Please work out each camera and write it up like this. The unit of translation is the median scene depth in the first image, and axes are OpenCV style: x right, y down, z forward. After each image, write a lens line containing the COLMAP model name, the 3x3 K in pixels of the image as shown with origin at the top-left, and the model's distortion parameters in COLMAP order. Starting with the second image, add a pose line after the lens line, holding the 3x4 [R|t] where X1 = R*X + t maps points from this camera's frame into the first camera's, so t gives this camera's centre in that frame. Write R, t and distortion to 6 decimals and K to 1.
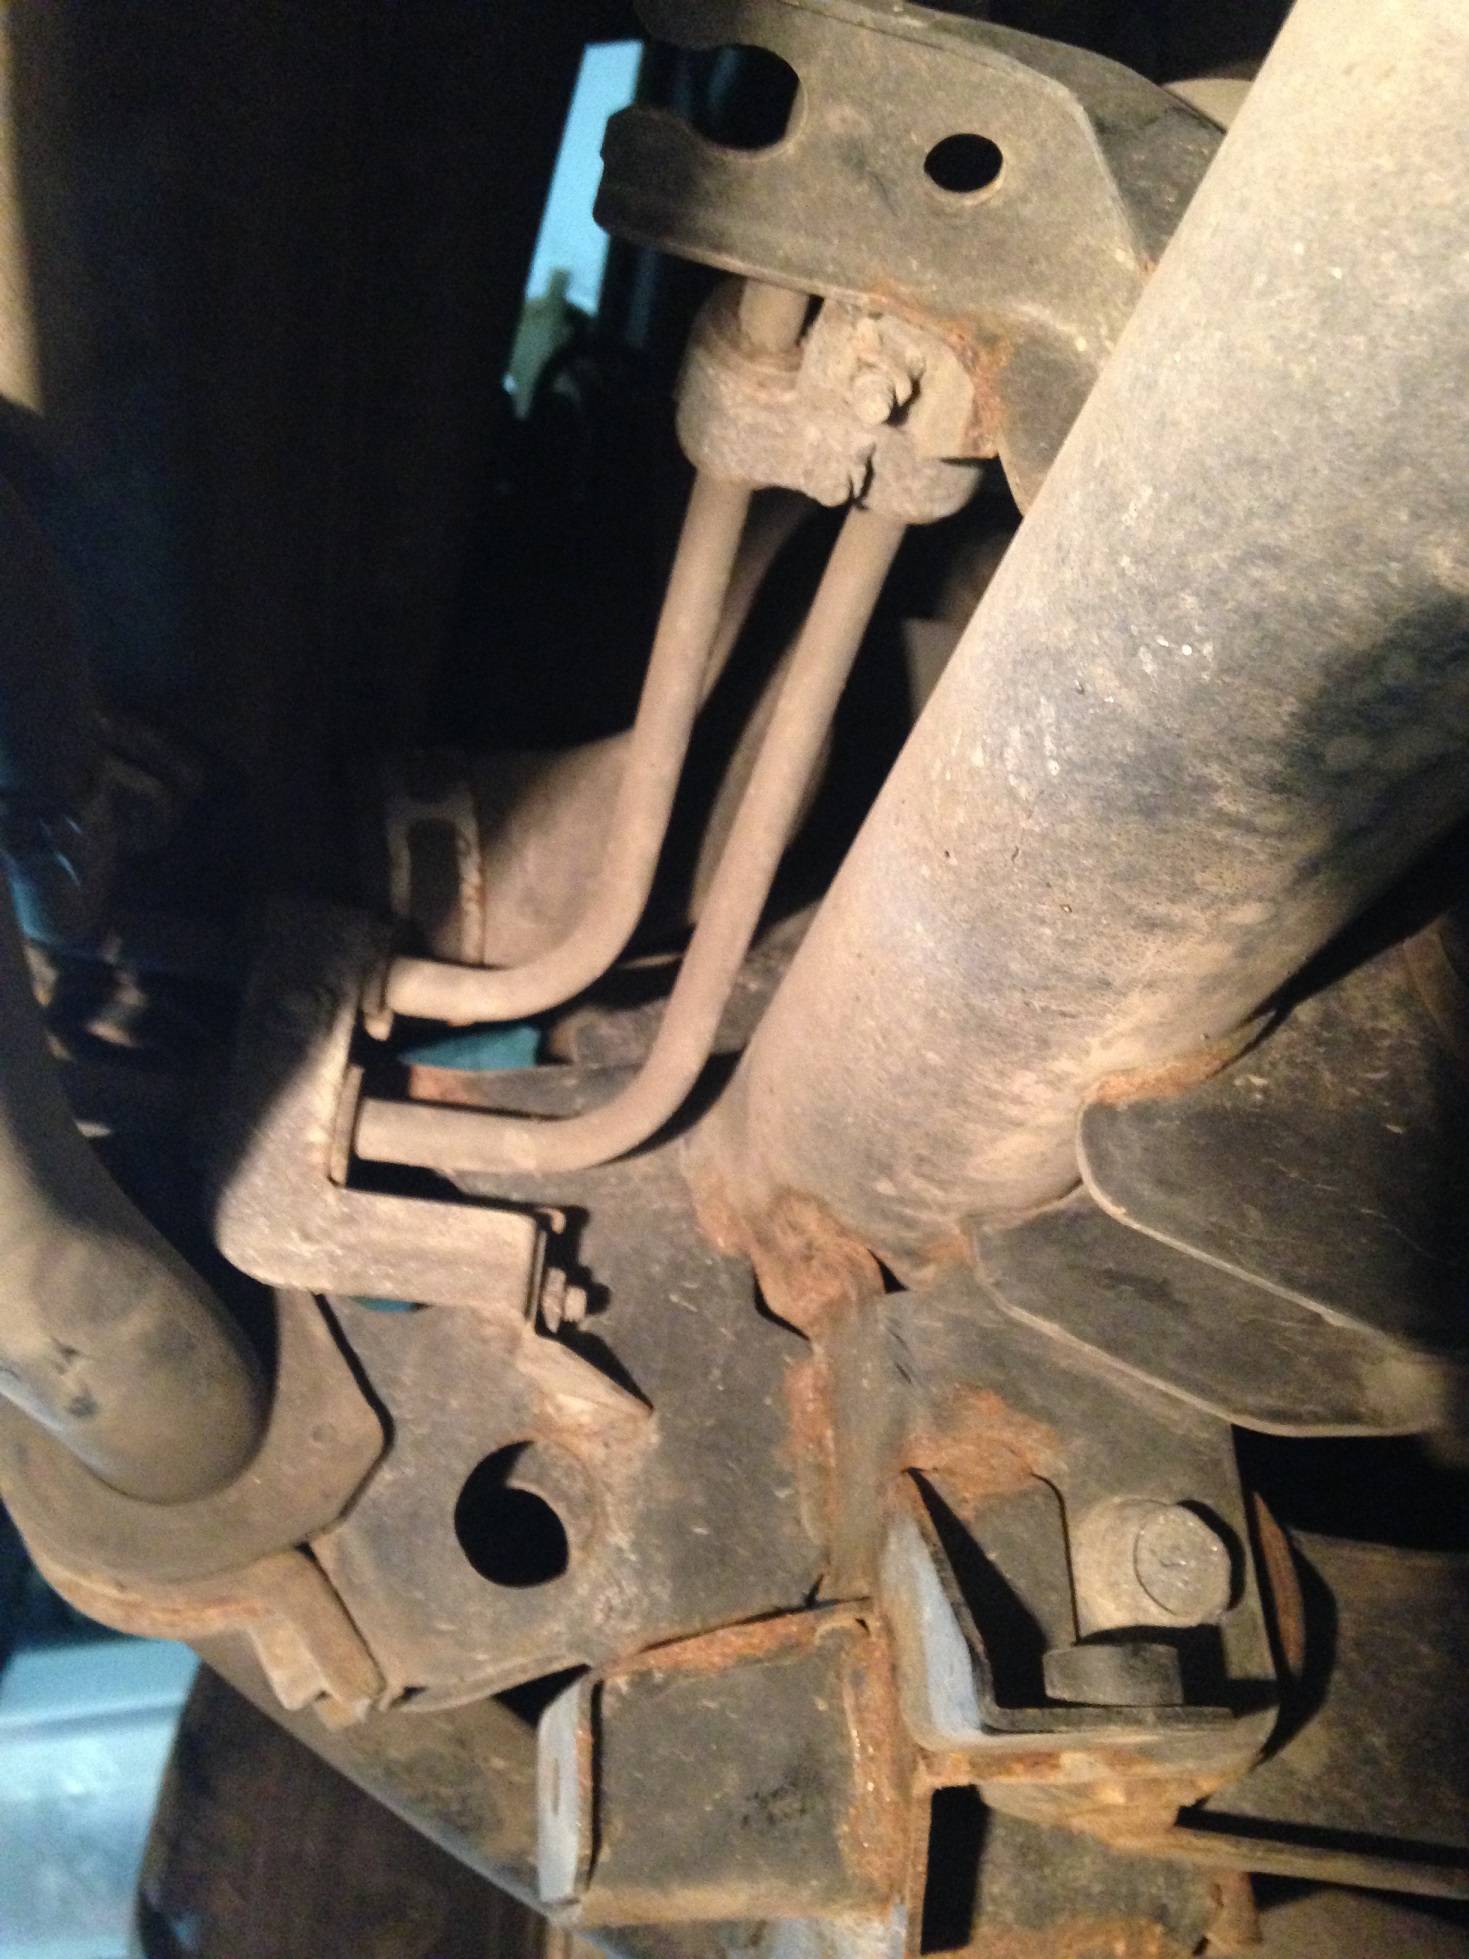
lens RADIAL K [[1840.0, 0, 734.5], [0, 1840.0, 979.5], [0, 0, 1]] dist [0.201967, -0.365540]
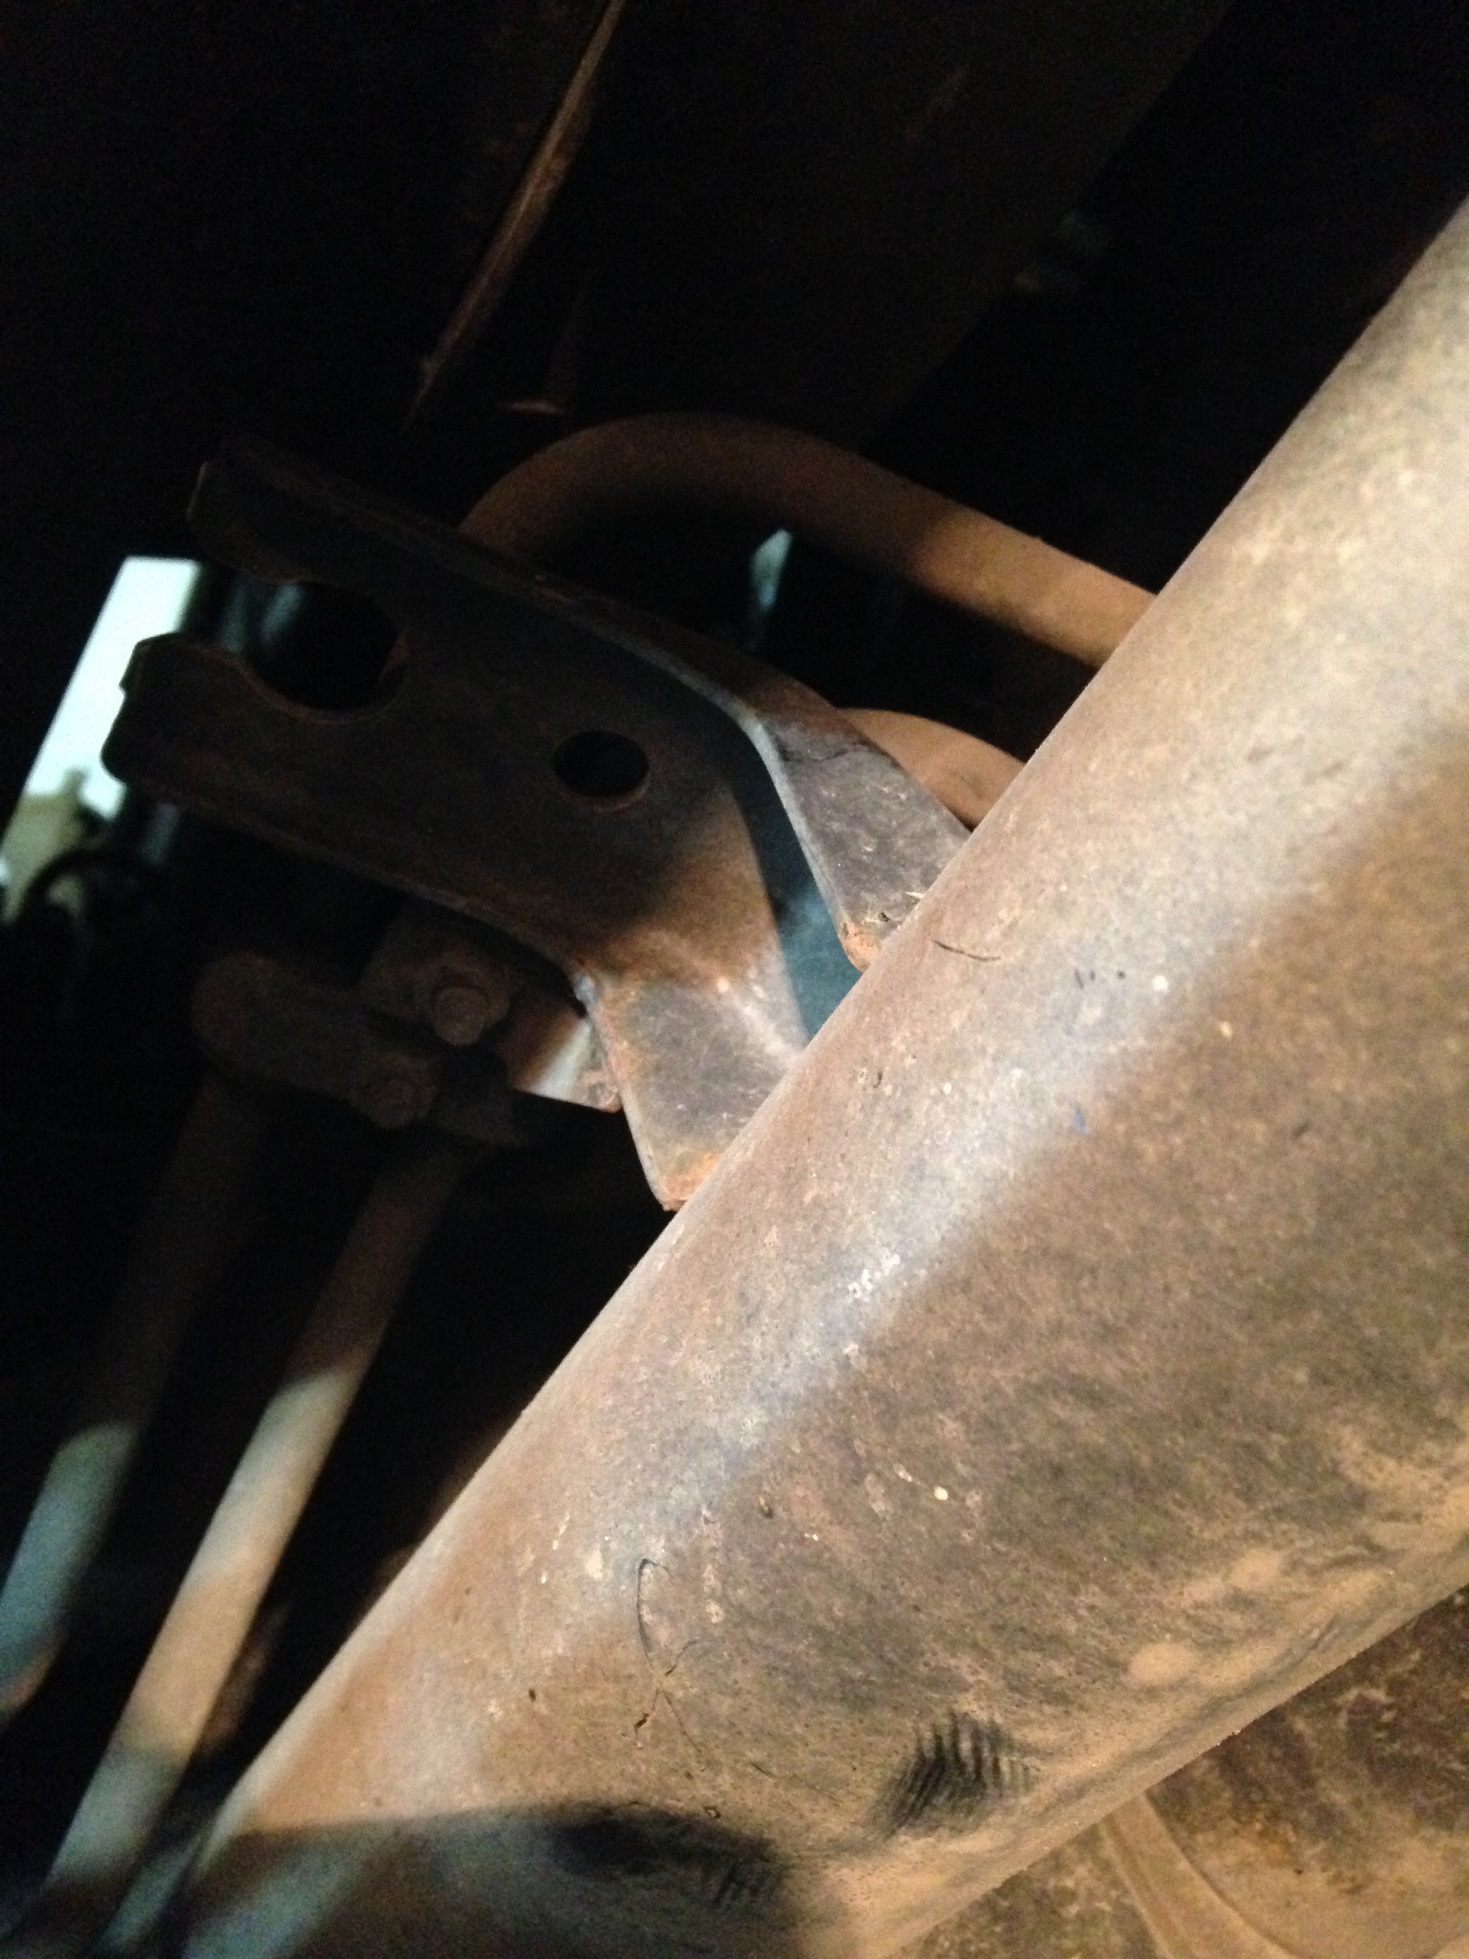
lens RADIAL K [[1840.0, 0, 734.5], [0, 1840.0, 979.5], [0, 0, 1]] dist [0.201967, -0.365540]
pose [[0.962661, 0.099735, 0.251667, -0.015876], [-0.029352, 0.962633, -0.269213, -0.175357], [-0.269113, 0.251774, 0.929617, 0.360473]]
